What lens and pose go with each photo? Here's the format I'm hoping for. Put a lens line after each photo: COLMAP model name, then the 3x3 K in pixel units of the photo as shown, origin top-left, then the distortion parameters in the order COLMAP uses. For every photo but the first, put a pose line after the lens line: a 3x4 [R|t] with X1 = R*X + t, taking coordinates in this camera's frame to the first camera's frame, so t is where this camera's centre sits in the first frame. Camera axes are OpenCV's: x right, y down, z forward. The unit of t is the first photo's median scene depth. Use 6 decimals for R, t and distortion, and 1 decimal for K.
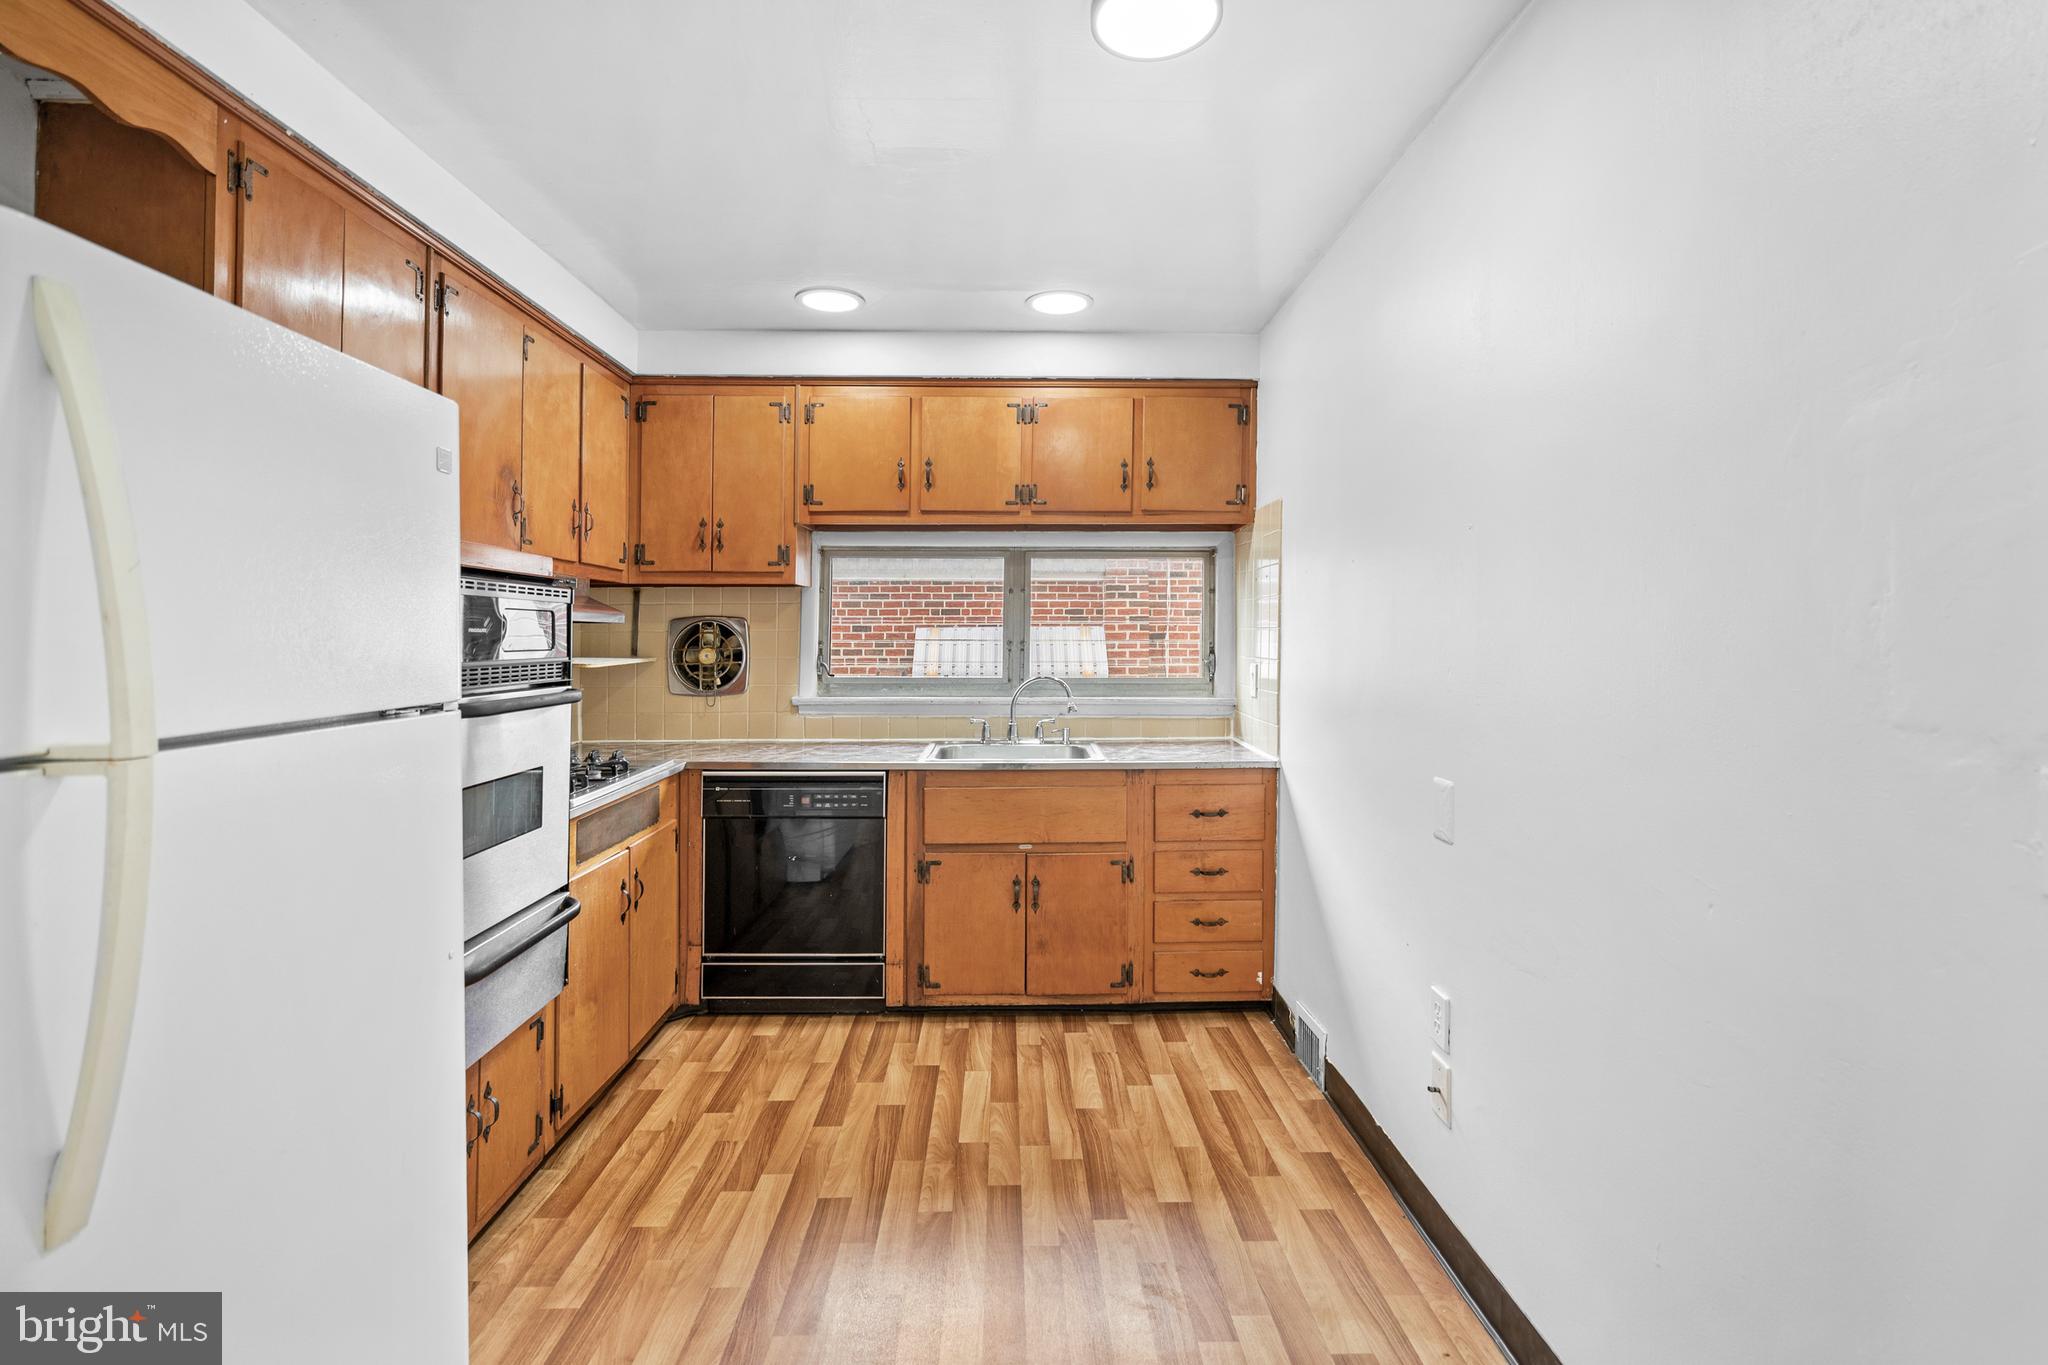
lens RADIAL K [[947.1, 0, 1049.9], [0, 947.1, 621.0], [0, 0, 1]] dist [-0.001896, 0.000183]
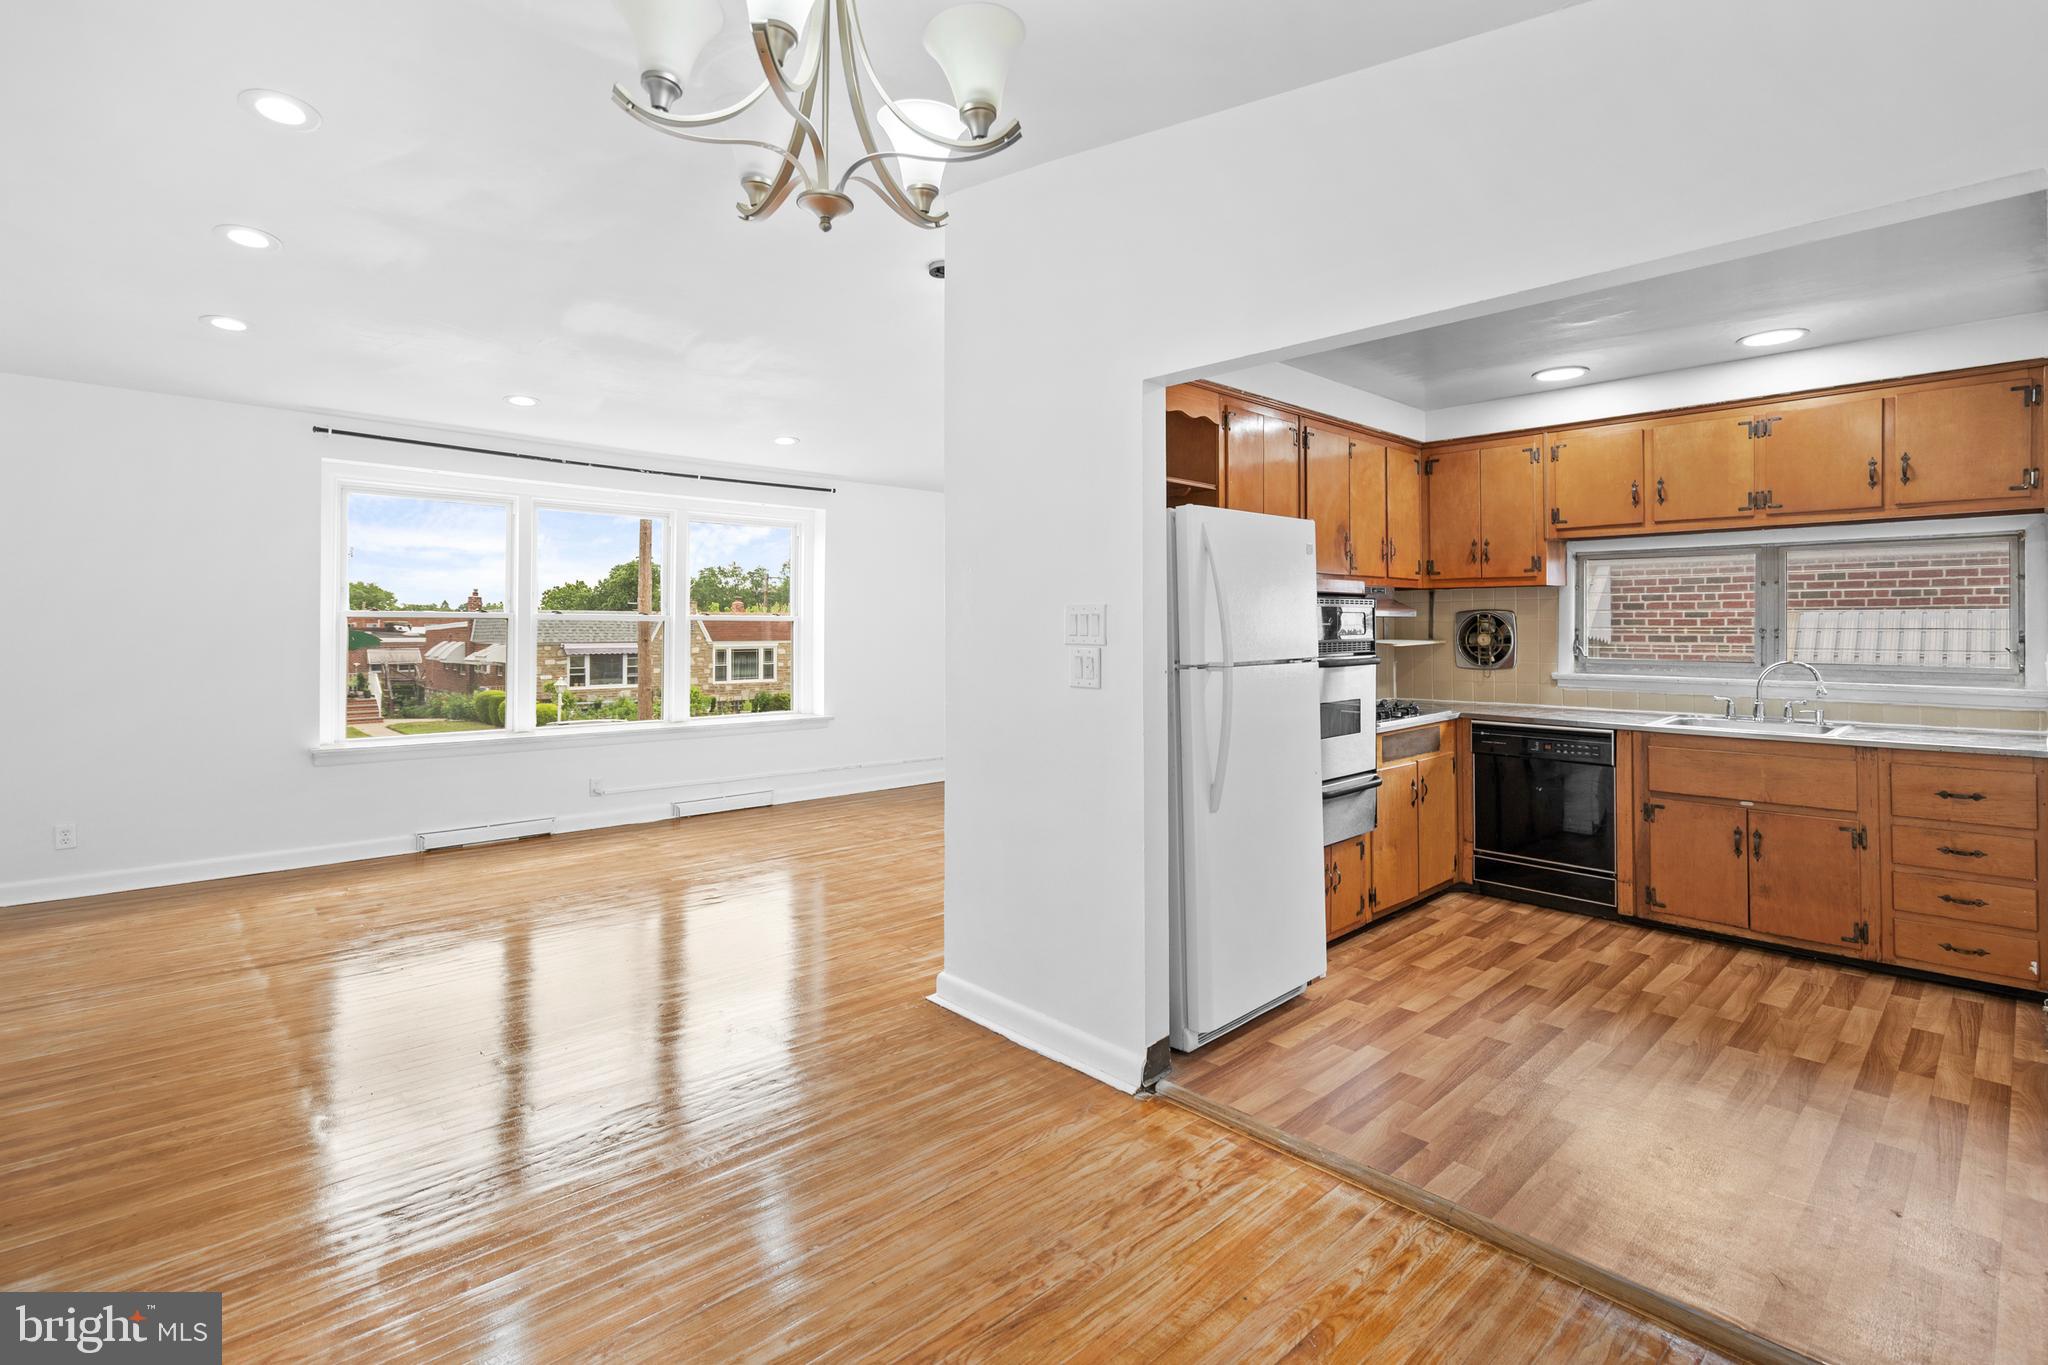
lens RADIAL K [[947.1, 0, 1031.3], [0, 947.1, 608.7], [0, 0, 1]] dist [-0.001896, 0.000183]
pose [[0.655757, -0.013885, -0.754844, 0.284464], [0.016171, 0.999860, -0.004344, -0.014063], [0.754799, -0.009358, 0.655890, -0.445951]]
